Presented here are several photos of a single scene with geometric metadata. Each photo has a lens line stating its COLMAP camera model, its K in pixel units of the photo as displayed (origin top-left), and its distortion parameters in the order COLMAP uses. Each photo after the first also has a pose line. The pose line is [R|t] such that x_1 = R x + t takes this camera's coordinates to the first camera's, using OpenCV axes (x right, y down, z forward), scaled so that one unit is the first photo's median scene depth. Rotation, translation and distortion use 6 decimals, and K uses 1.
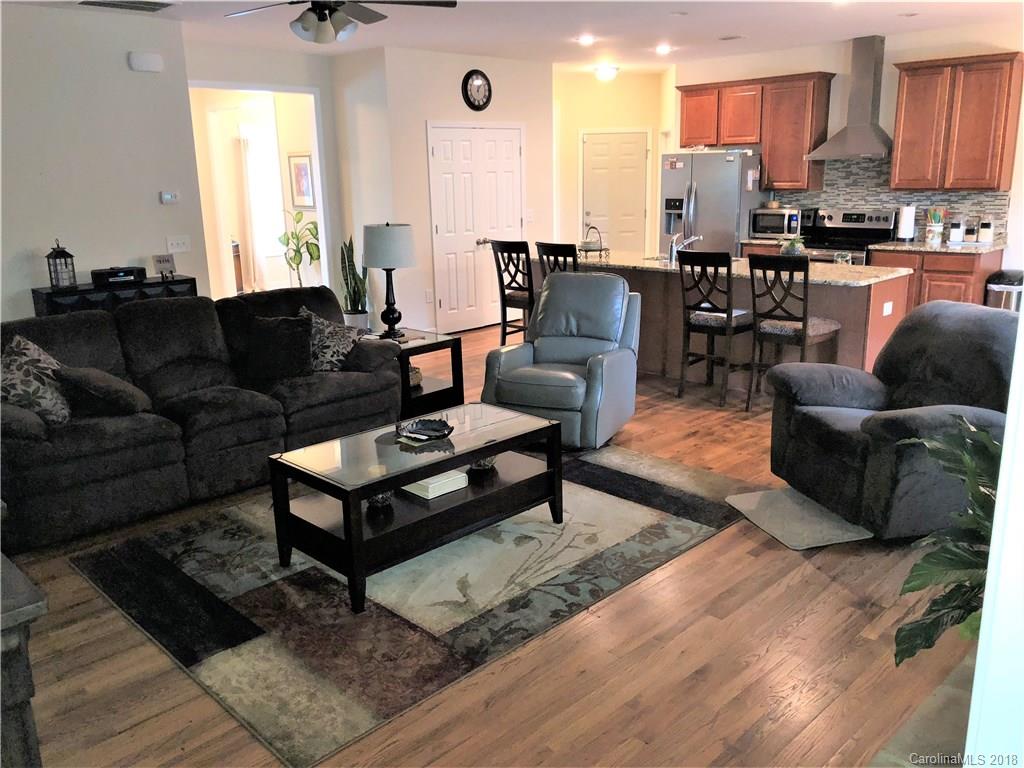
lens RADIAL K [[838.9, 0, 512.0], [0, 838.9, 384.0], [0, 0, 1]] dist [0.060521, -0.007489]
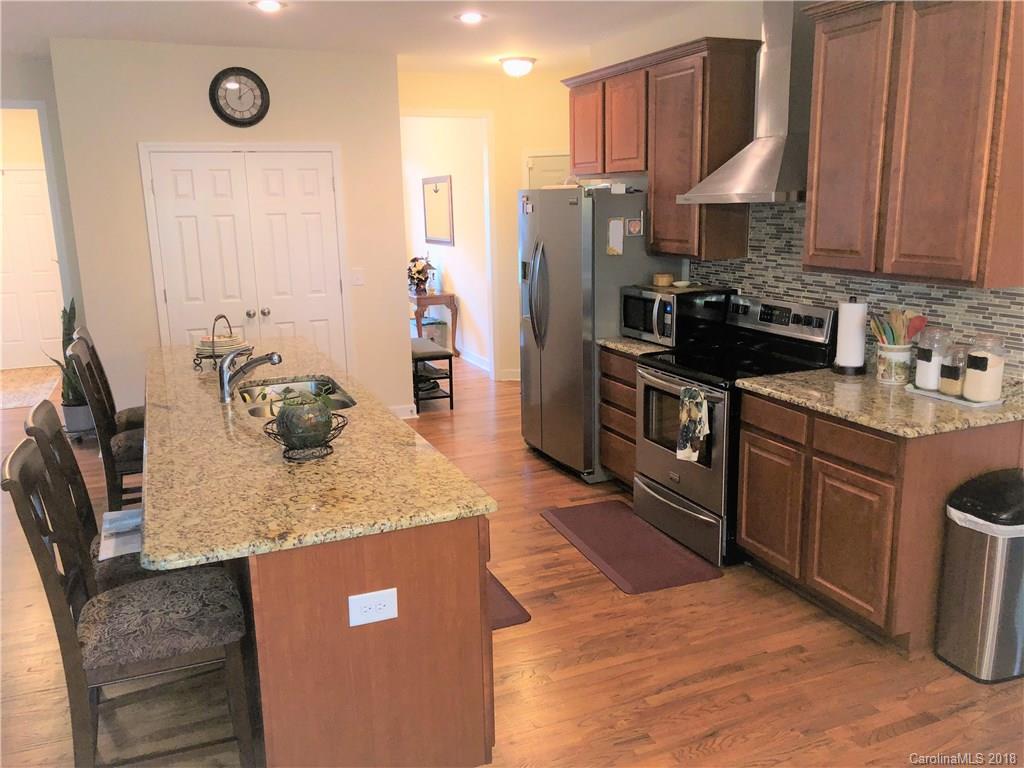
lens RADIAL K [[850.6, 0, 512.0], [0, 850.6, 384.0], [0, 0, 1]] dist [0.036278, -0.007796]
pose [[0.927049, 0.080316, -0.366236, 0.451435], [-0.089099, 0.995997, -0.007112, -0.136946], [0.364199, 0.039224, 0.930495, 0.463939]]
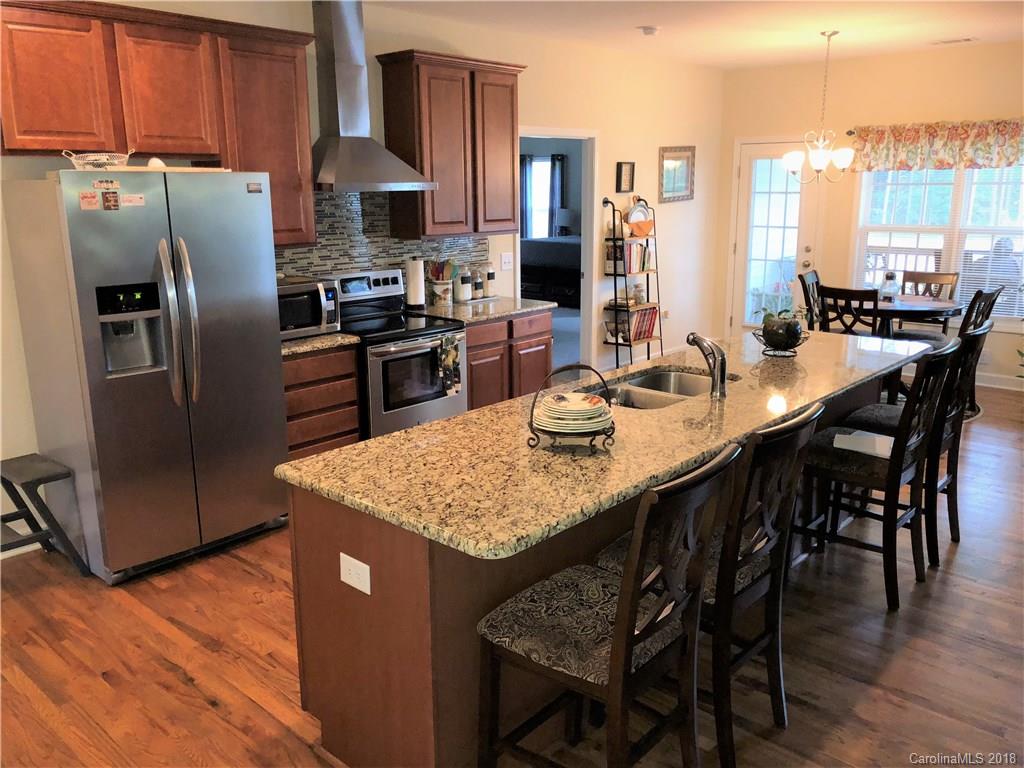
lens RADIAL K [[838.9, 0, 512.0], [0, 838.9, 384.0], [0, 0, 1]] dist [0.060521, -0.007489]
pose [[-0.057263, -0.213675, 0.975225, -0.224089], [0.255462, 0.941171, 0.221214, -0.236315], [-0.965122, 0.261801, 0.000692, 0.915541]]
